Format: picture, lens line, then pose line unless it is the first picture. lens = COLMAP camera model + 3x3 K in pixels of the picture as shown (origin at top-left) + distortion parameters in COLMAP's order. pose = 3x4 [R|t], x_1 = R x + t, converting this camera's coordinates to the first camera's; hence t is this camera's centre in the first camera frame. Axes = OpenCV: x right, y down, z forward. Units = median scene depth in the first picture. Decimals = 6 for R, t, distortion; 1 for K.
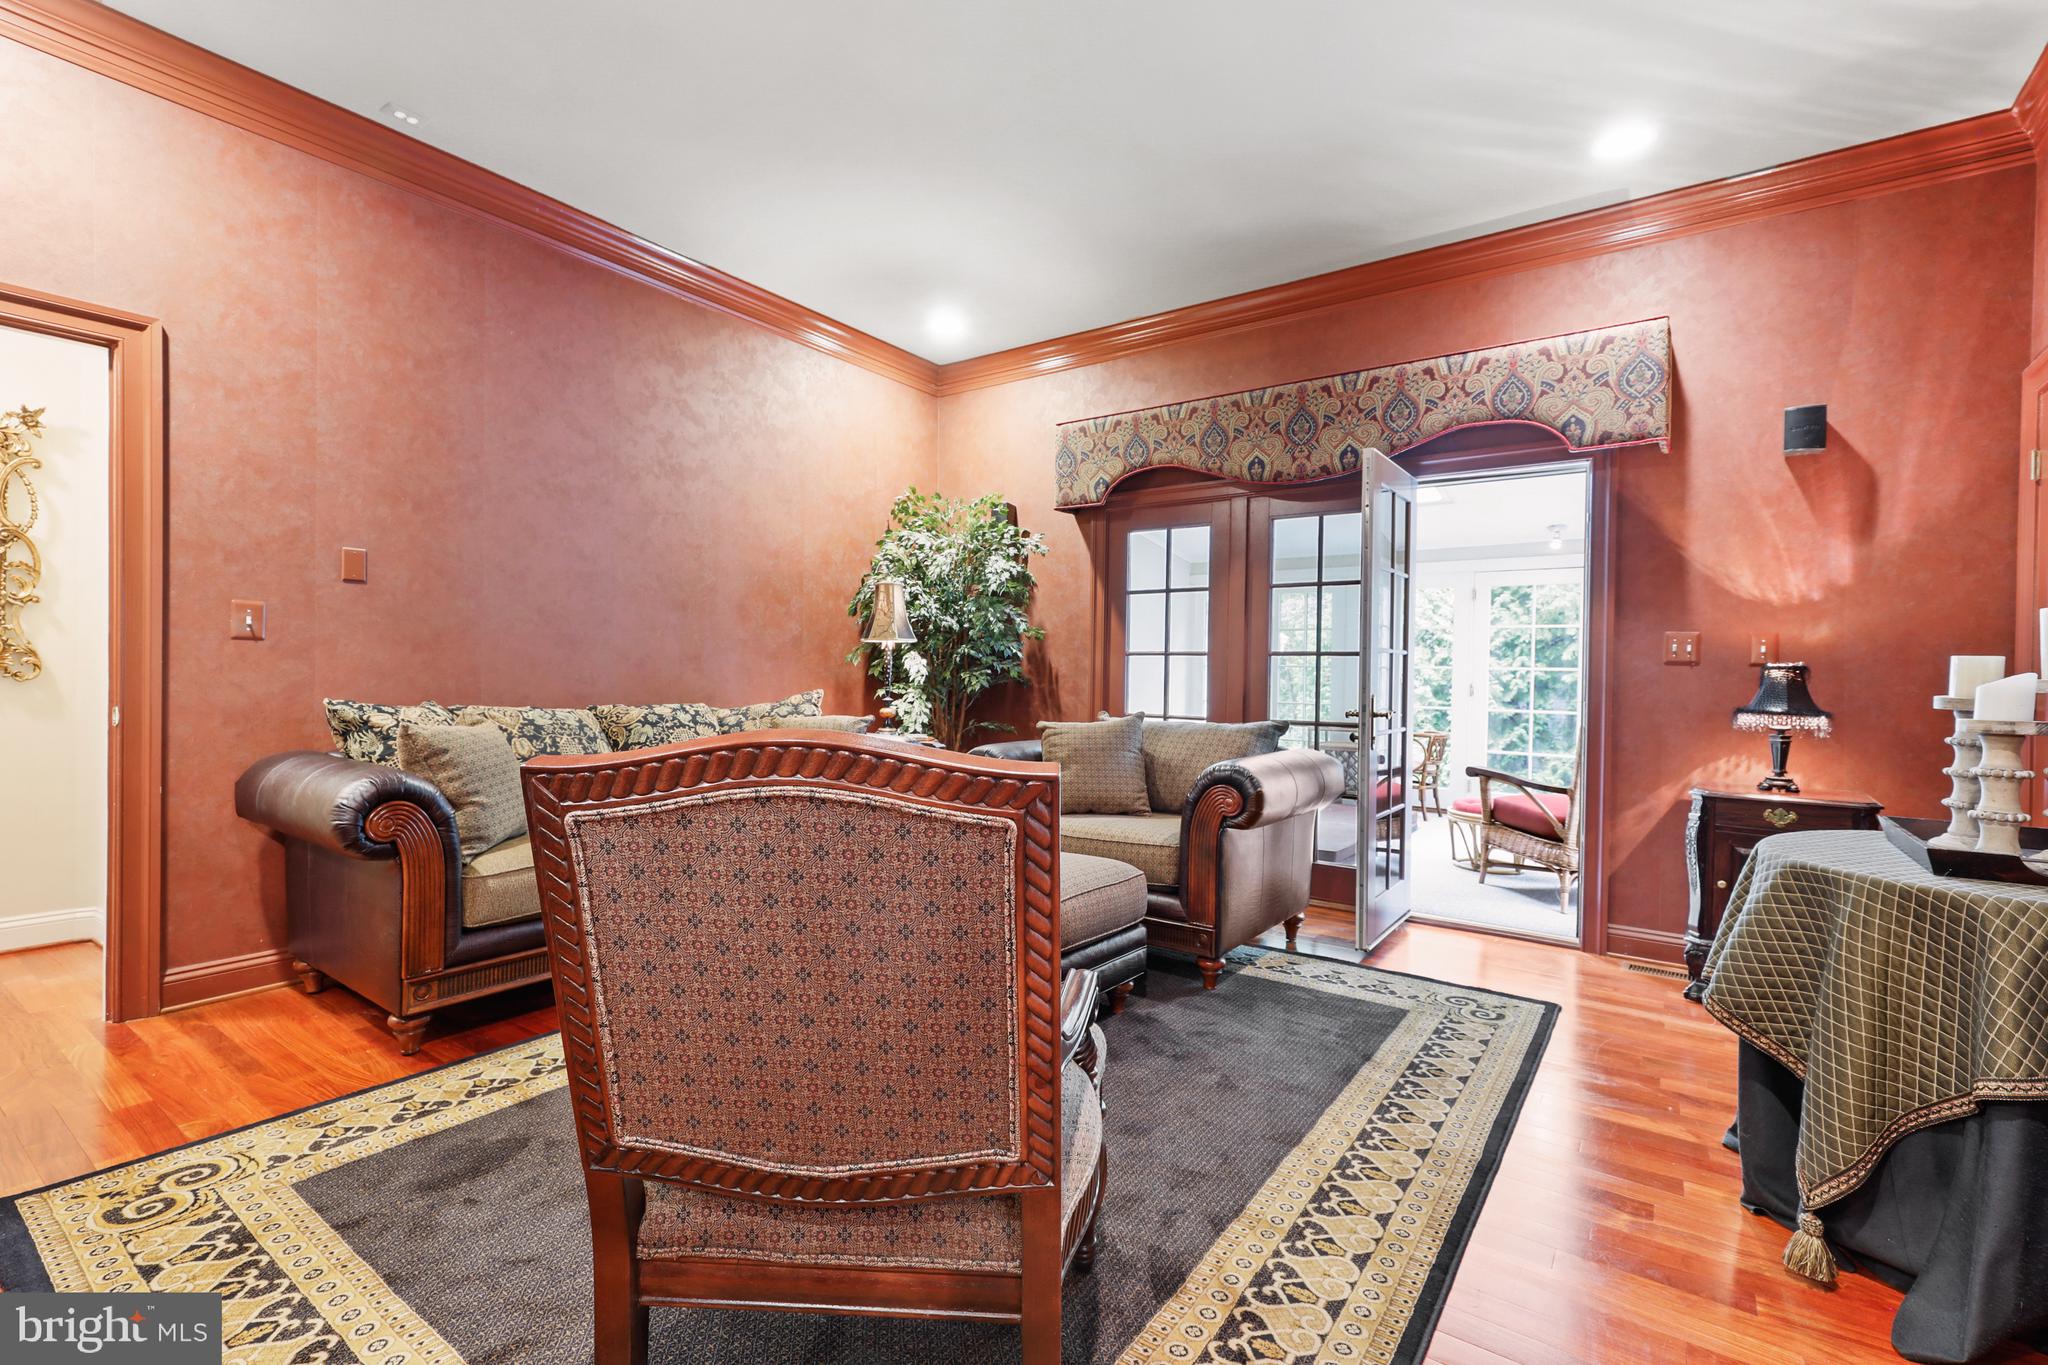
lens RADIAL K [[931.7, 0, 1024.0], [0, 931.7, 682.5], [0, 0, 1]] dist [0.002386, -0.000071]
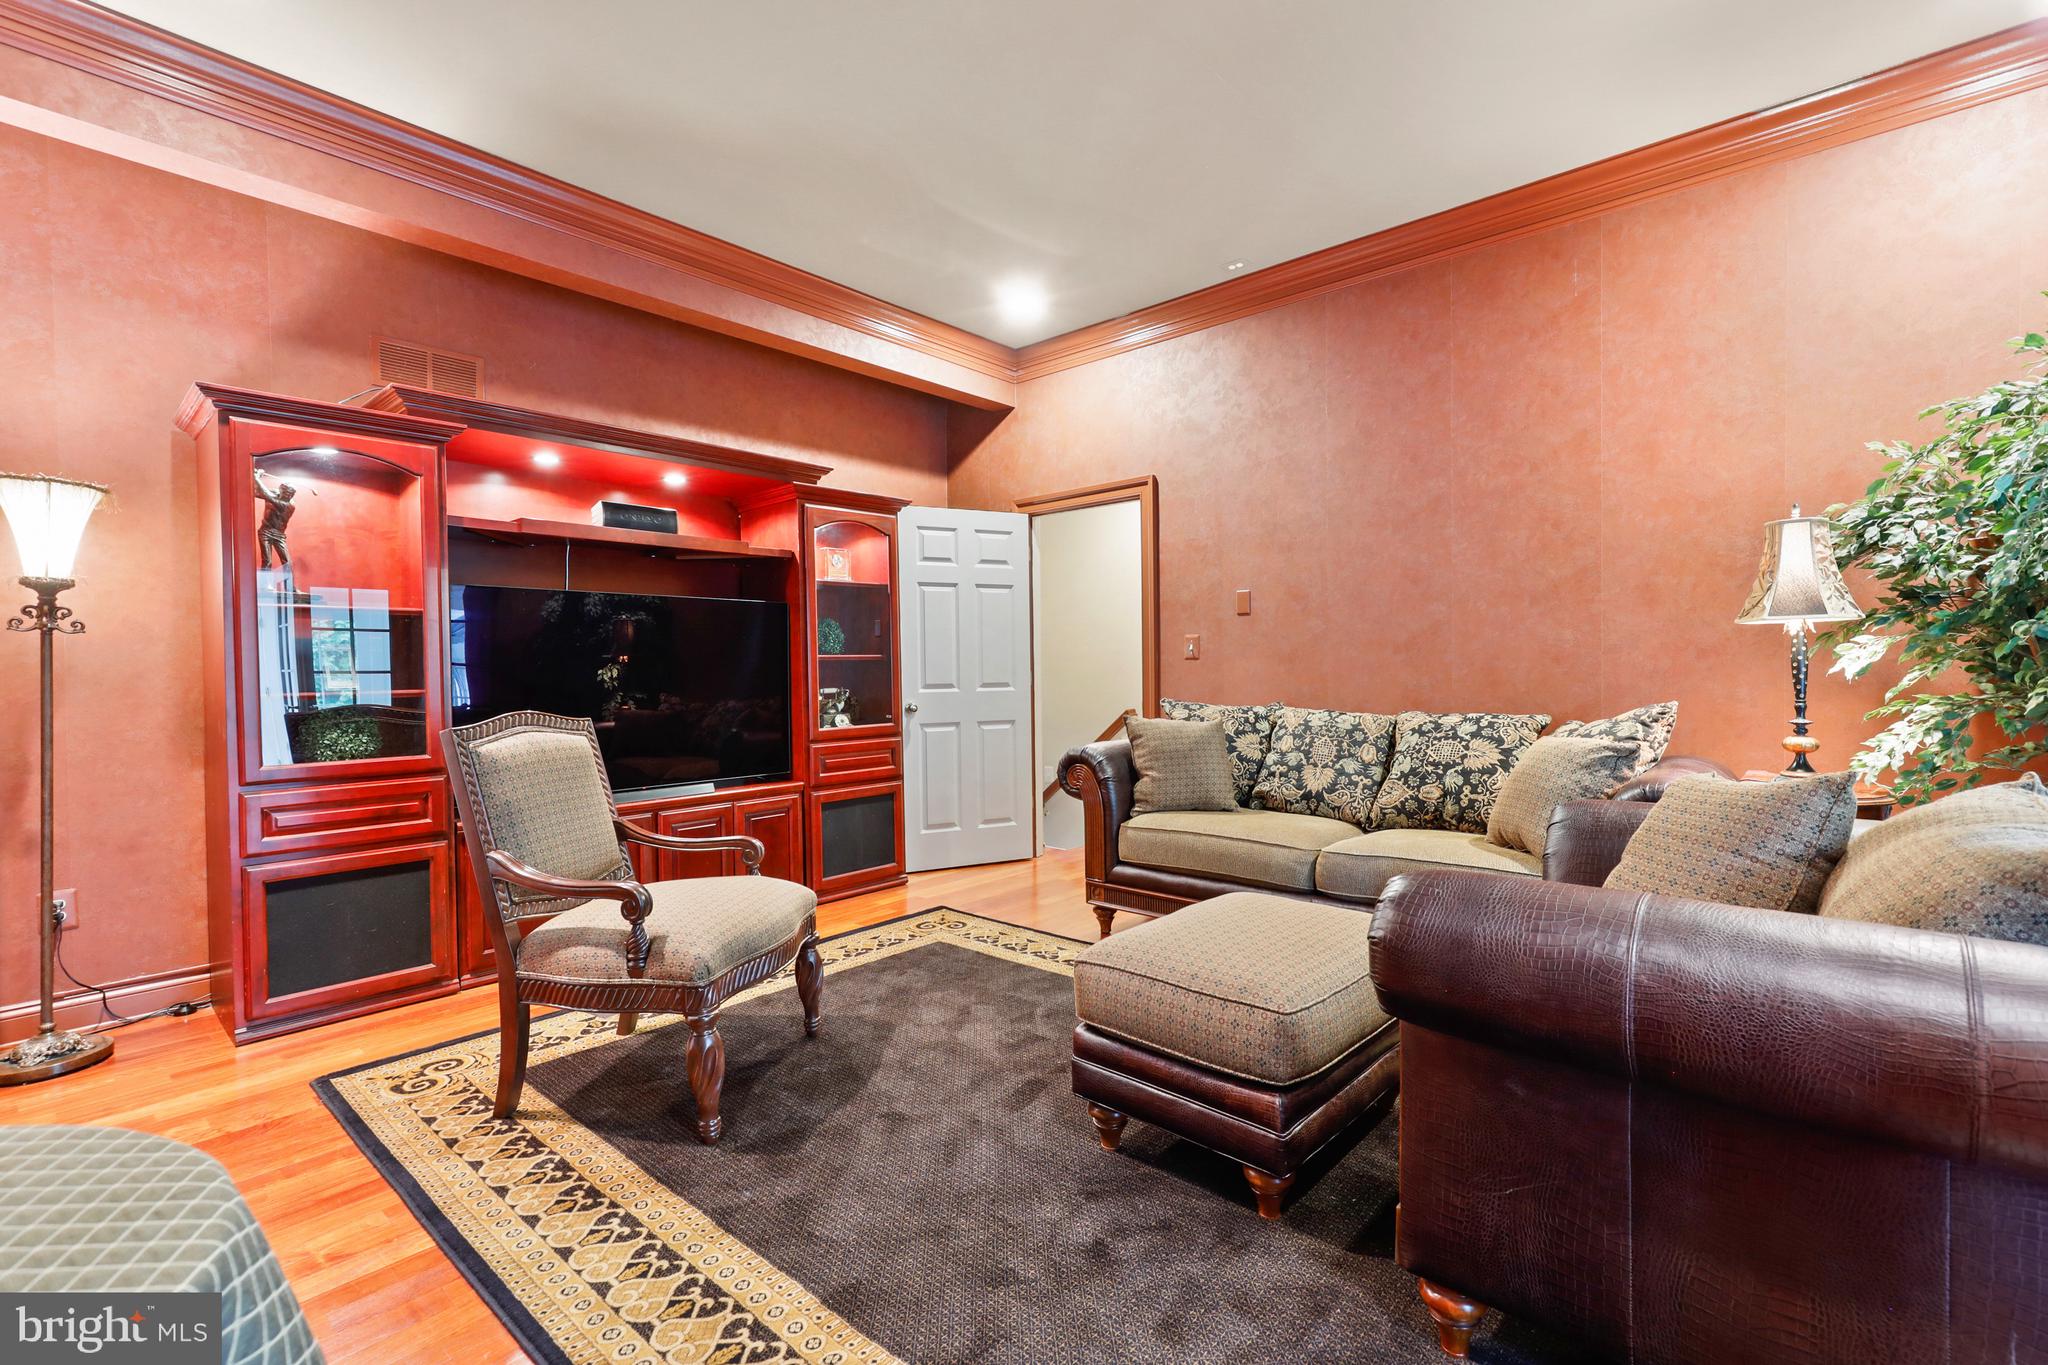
lens RADIAL K [[931.7, 0, 1024.0], [0, 931.7, 682.5], [0, 0, 1]] dist [0.002386, -0.000071]
pose [[-0.117771, -0.000438, -0.993041, 0.975135], [0.001256, 0.999999, -0.000590, -0.009421], [0.993040, -0.001317, -0.117770, 1.186104]]
